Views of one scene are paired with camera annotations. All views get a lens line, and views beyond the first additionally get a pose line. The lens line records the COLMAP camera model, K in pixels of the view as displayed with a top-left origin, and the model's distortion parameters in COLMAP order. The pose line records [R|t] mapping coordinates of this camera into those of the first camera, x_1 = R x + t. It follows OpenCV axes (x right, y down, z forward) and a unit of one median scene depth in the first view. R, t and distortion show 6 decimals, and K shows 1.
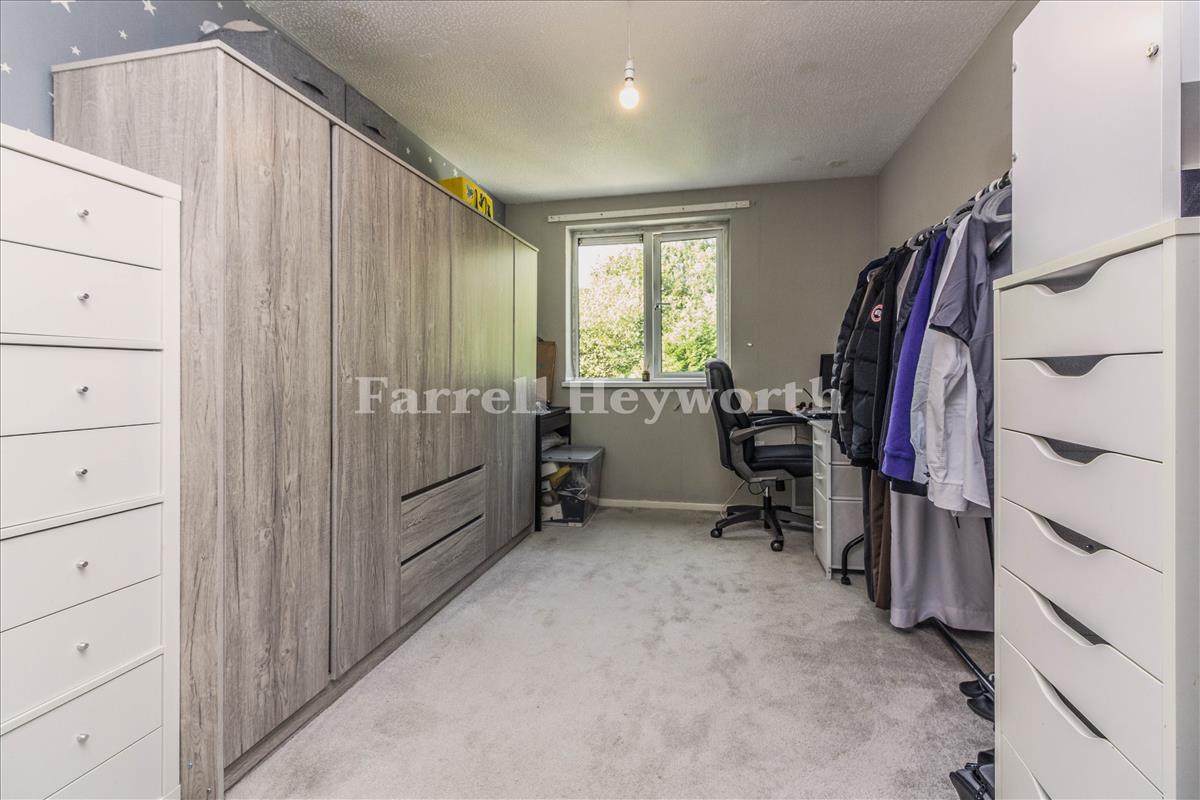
lens RADIAL K [[548.2, 0, 600.9], [0, 548.2, 375.2], [0, 0, 1]] dist [0.003211, 0.000013]
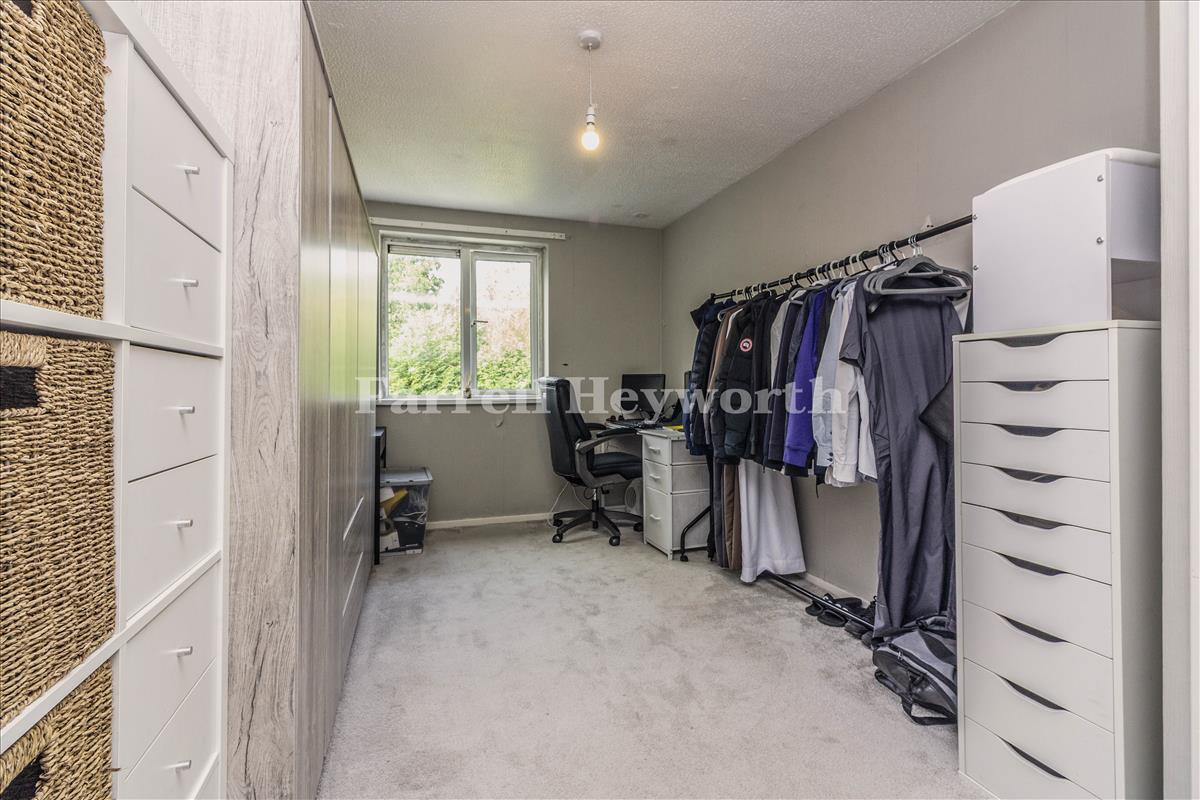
lens RADIAL K [[549.6, 0, 599.0], [0, 549.6, 384.1], [0, 0, 1]] dist [0.001735, 0.000418]
pose [[0.853386, 0.007814, 0.521222, -0.356083], [0.000416, 0.999877, -0.015672, 0.001367], [-0.521280, 0.013591, 0.853277, 0.038441]]
